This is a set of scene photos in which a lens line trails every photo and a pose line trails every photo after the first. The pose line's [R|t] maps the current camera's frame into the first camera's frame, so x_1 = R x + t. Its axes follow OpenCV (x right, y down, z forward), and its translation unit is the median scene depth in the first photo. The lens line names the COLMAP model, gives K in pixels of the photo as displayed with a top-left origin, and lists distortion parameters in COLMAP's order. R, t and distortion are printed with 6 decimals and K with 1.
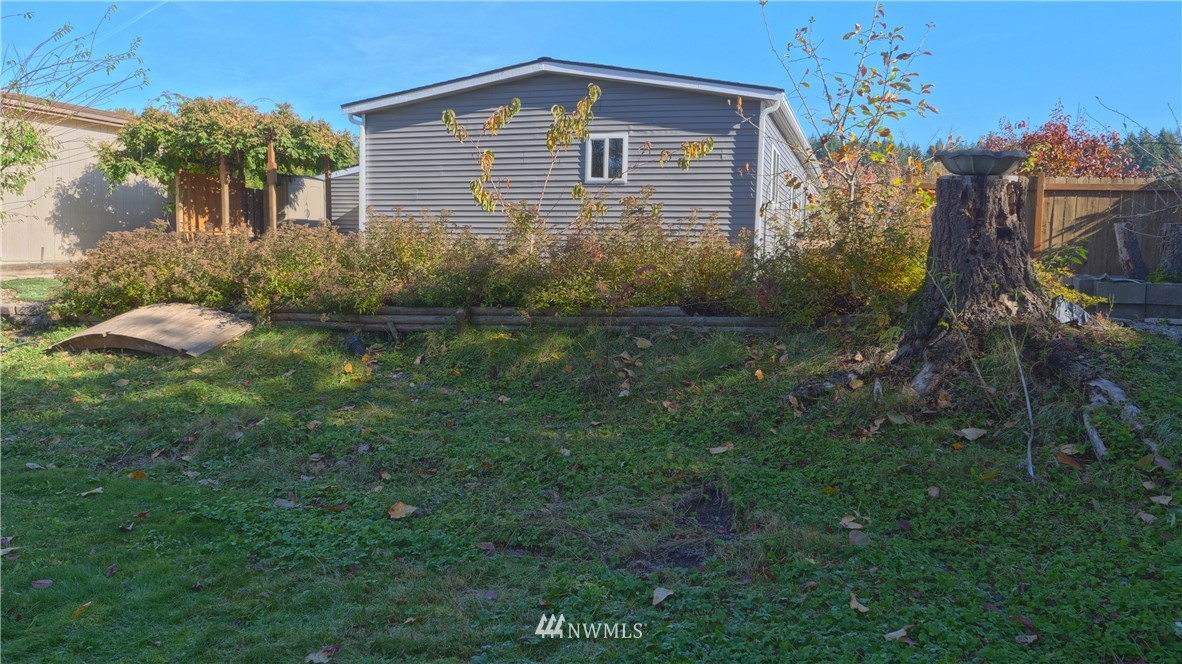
lens RADIAL K [[875.6, 0, 590.1], [0, 875.6, 332.3], [0, 0, 1]] dist [-0.037480, 0.004020]
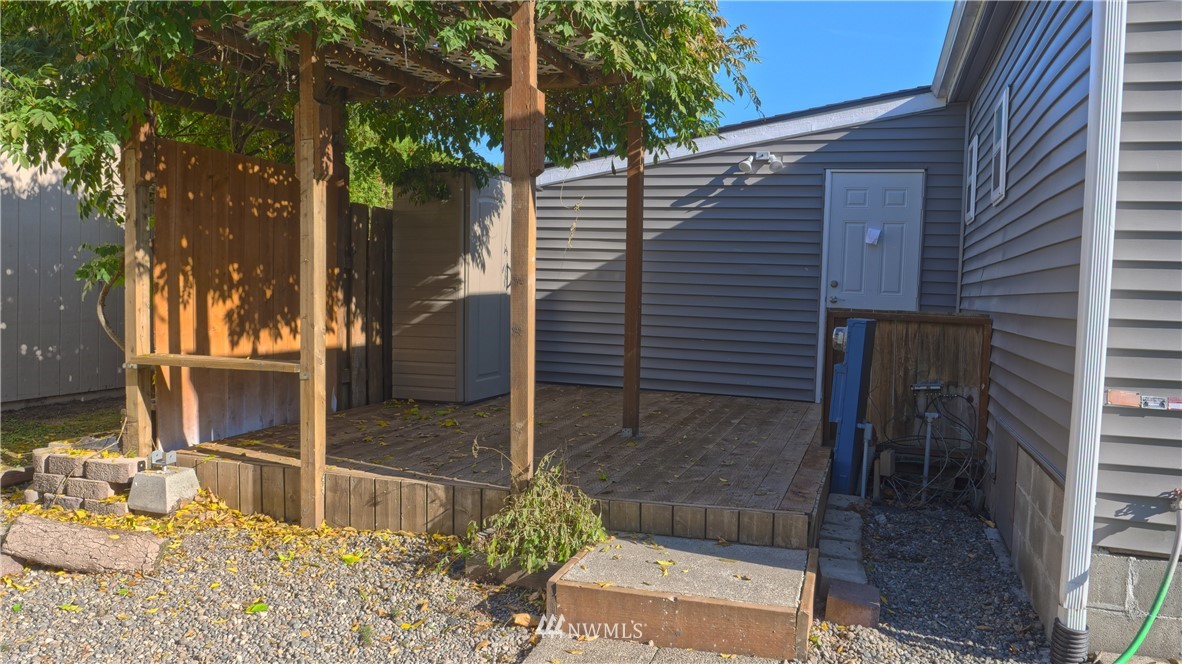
lens RADIAL K [[875.6, 0, 591.1], [0, 875.6, 335.7], [0, 0, 1]] dist [-0.037480, 0.004020]
pose [[0.999931, 0.011293, -0.003098, -0.322173], [-0.011385, 0.999438, -0.031521, -0.112589], [0.002740, 0.031554, 0.999498, 0.711980]]
